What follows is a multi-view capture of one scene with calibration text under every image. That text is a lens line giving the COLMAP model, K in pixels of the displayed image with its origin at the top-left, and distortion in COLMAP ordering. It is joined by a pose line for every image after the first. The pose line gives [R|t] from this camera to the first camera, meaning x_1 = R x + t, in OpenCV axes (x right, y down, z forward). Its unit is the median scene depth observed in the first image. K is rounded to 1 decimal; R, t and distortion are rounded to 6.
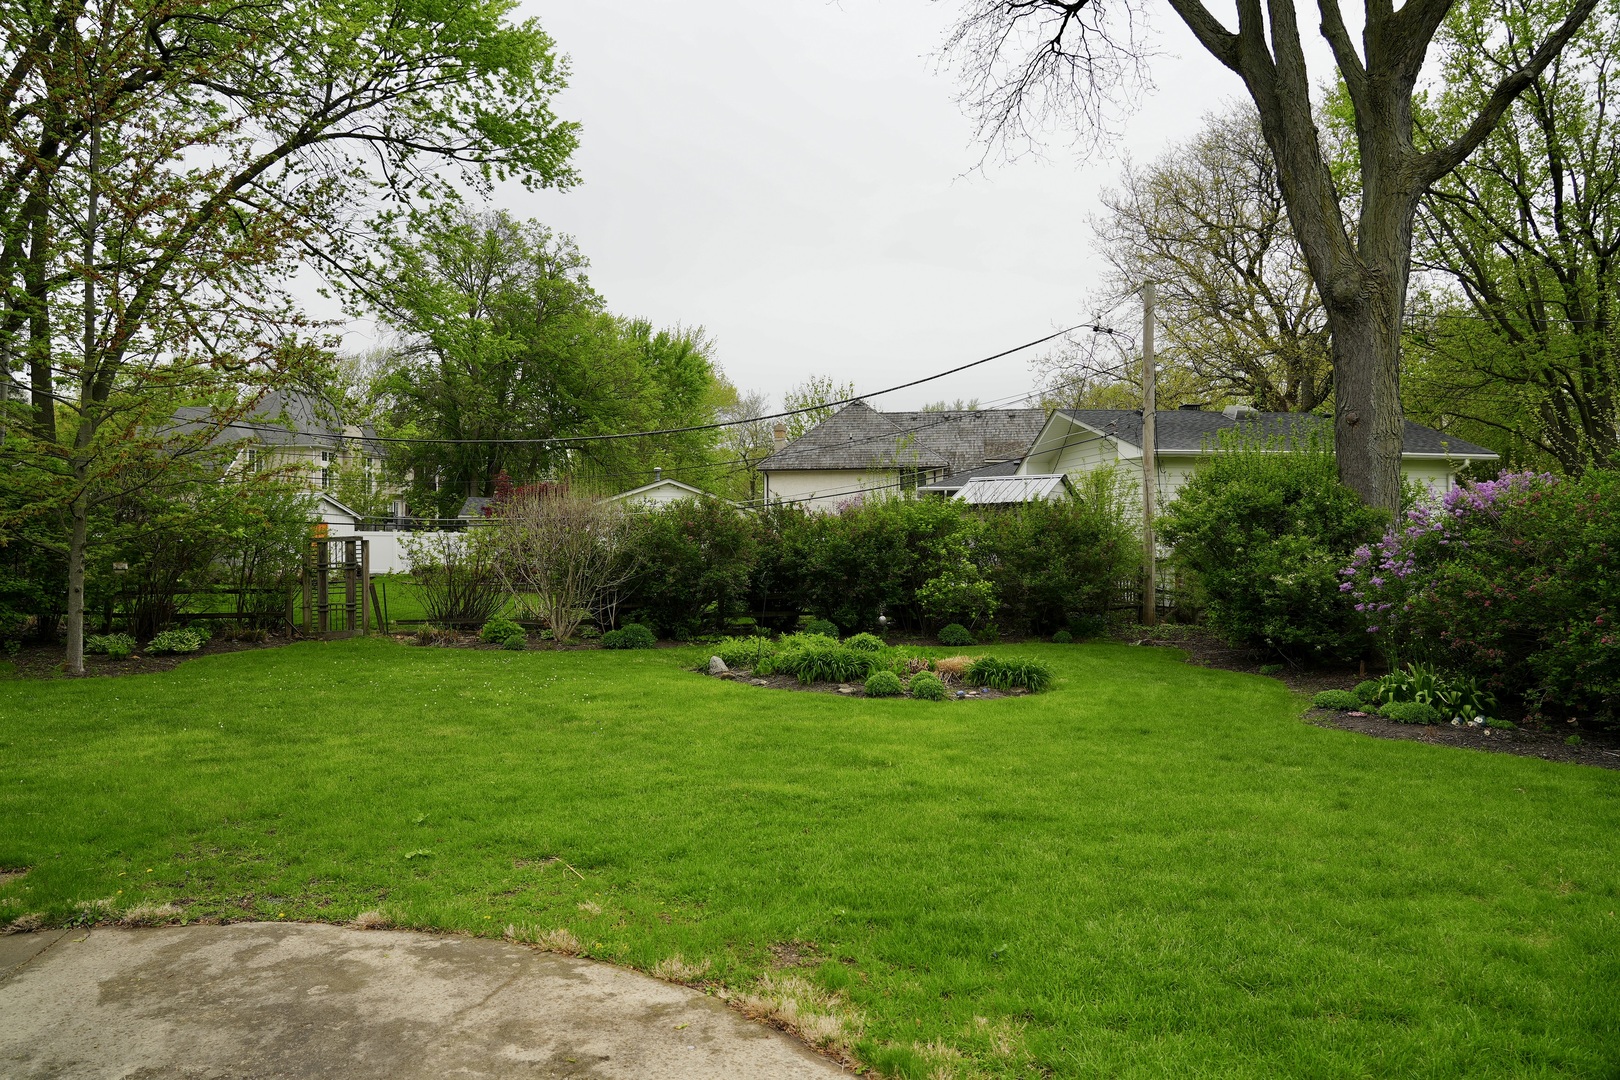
lens RADIAL K [[1105.8, 0, 811.5], [0, 1105.8, 533.7], [0, 0, 1]] dist [-0.029924, 0.010690]
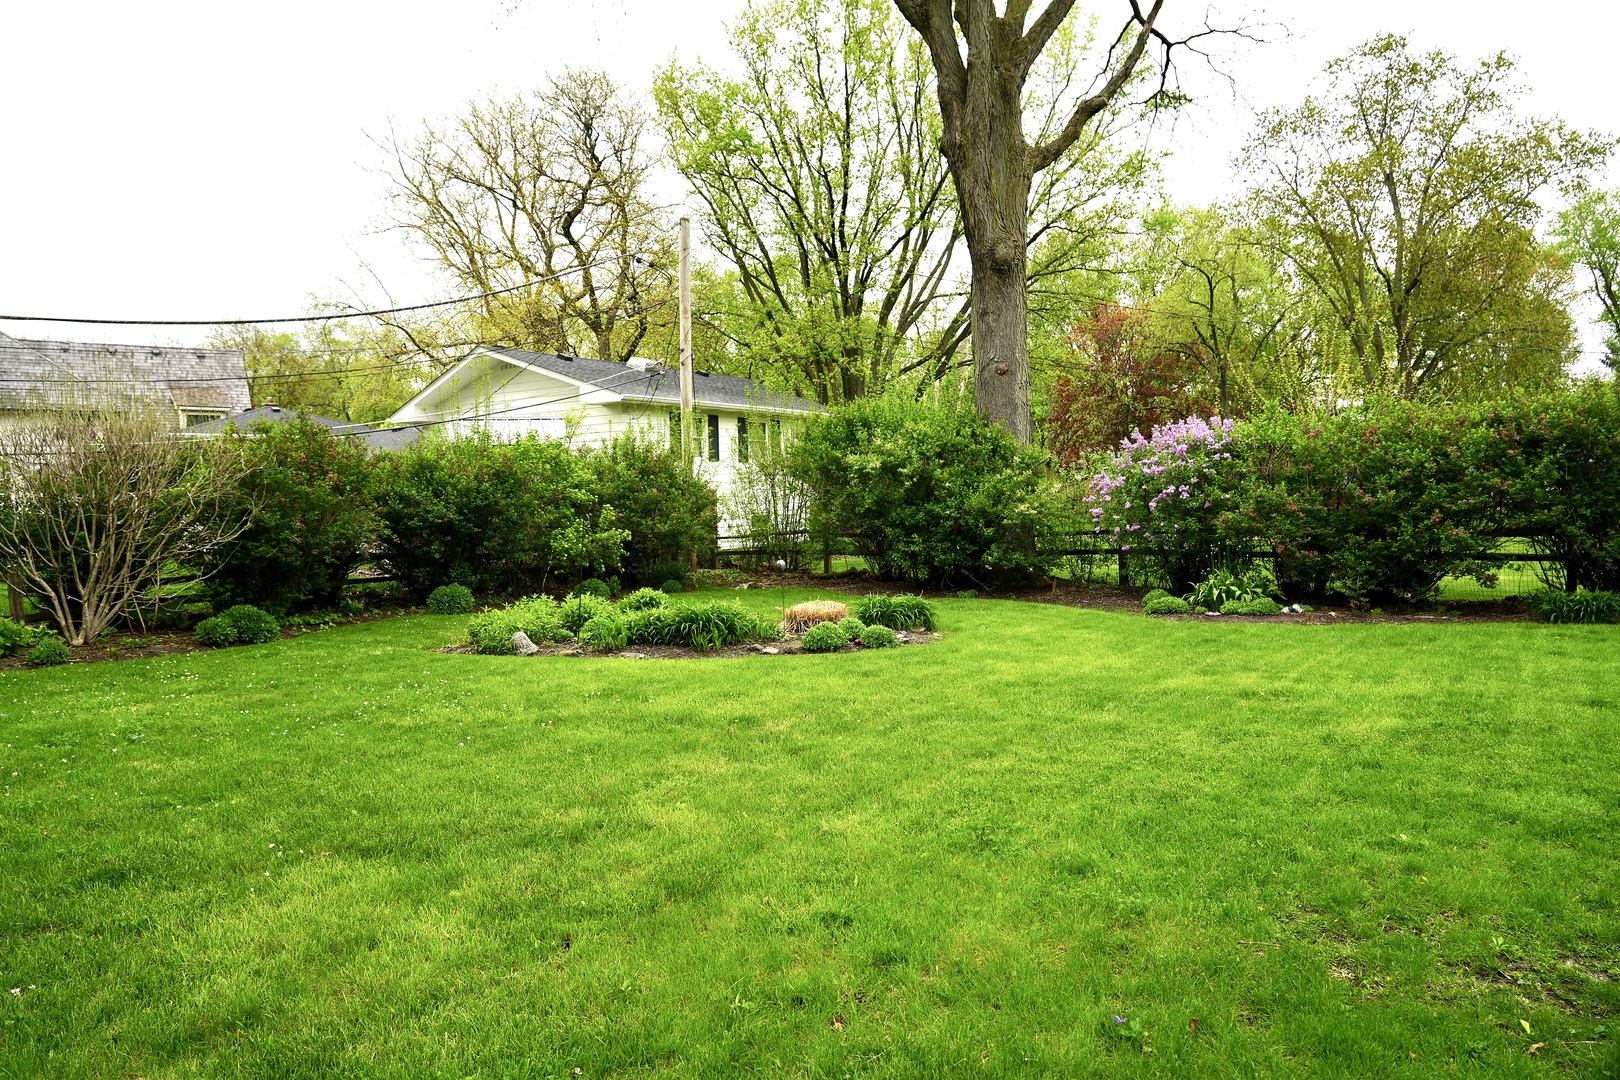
lens RADIAL K [[1105.8, 0, 811.5], [0, 1105.8, 533.7], [0, 0, 1]] dist [-0.029924, 0.010690]
pose [[0.687435, -0.033818, 0.725458, -0.478266], [0.012108, 0.999310, 0.035111, 0.022715], [-0.726145, -0.015353, 0.687370, 0.360142]]
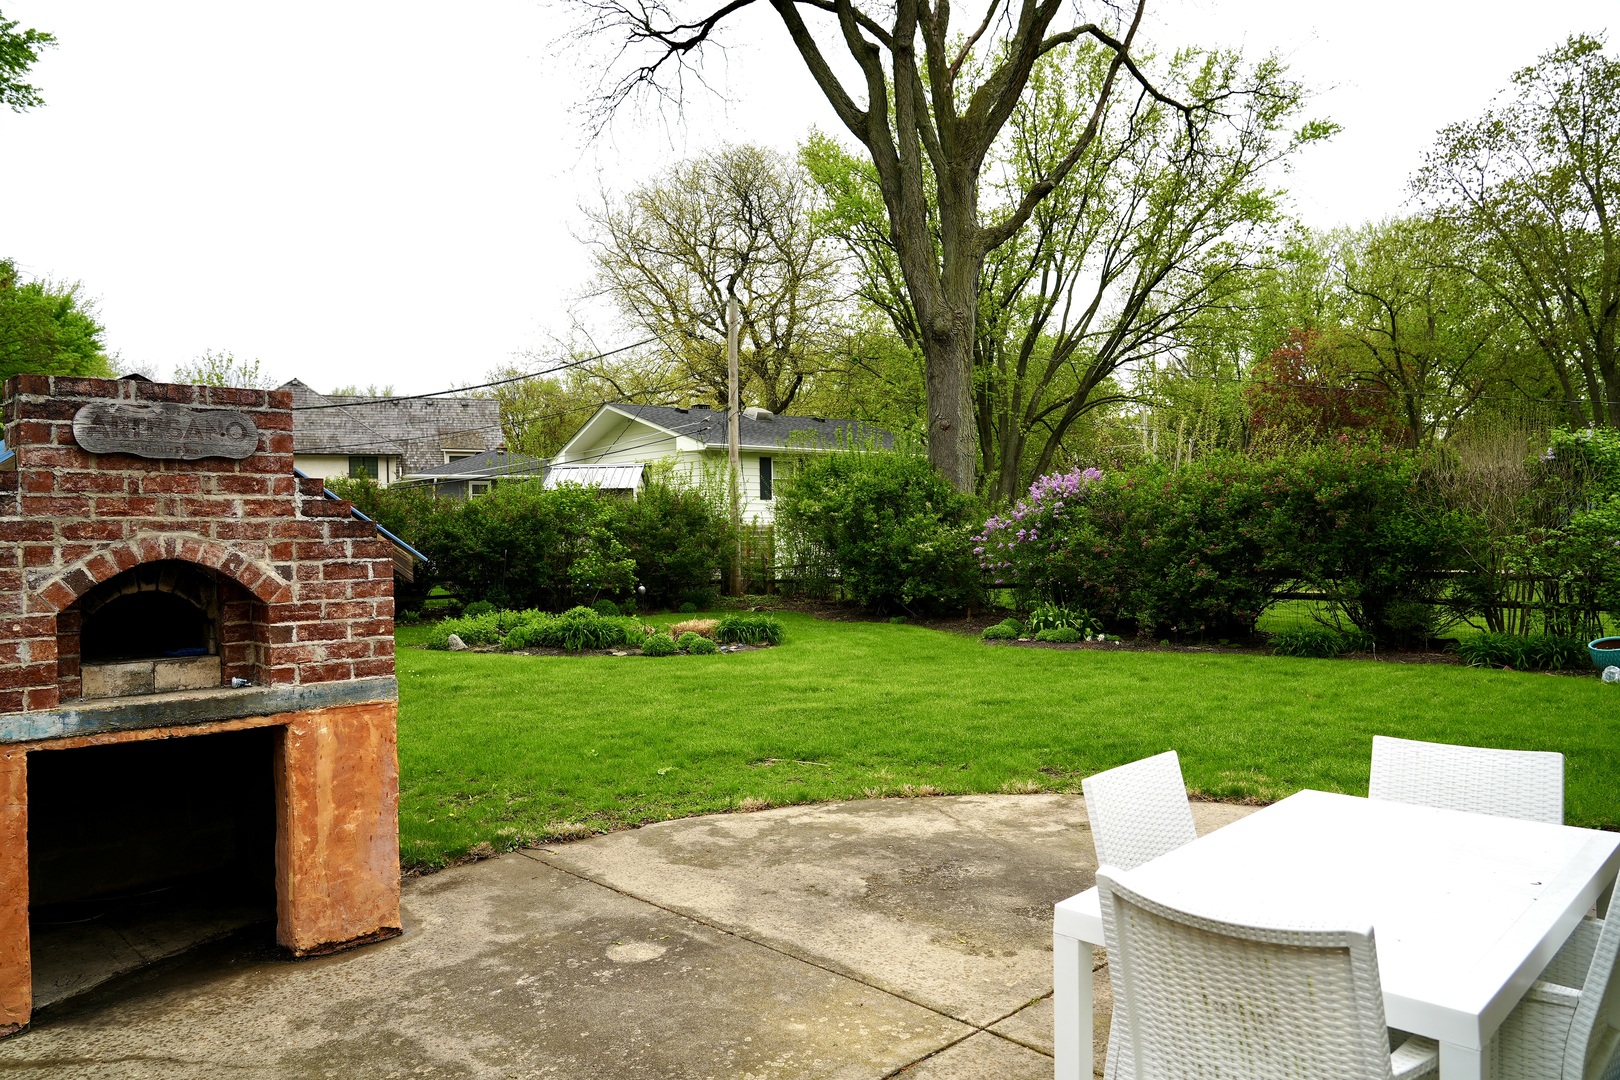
lens RADIAL K [[1105.8, 0, 811.5], [0, 1105.8, 533.7], [0, 0, 1]] dist [-0.029924, 0.010690]
pose [[0.849501, -0.010268, 0.527487, -0.338011], [0.006921, 0.999941, 0.008319, 0.012235], [-0.527542, -0.003416, 0.849522, -0.031683]]
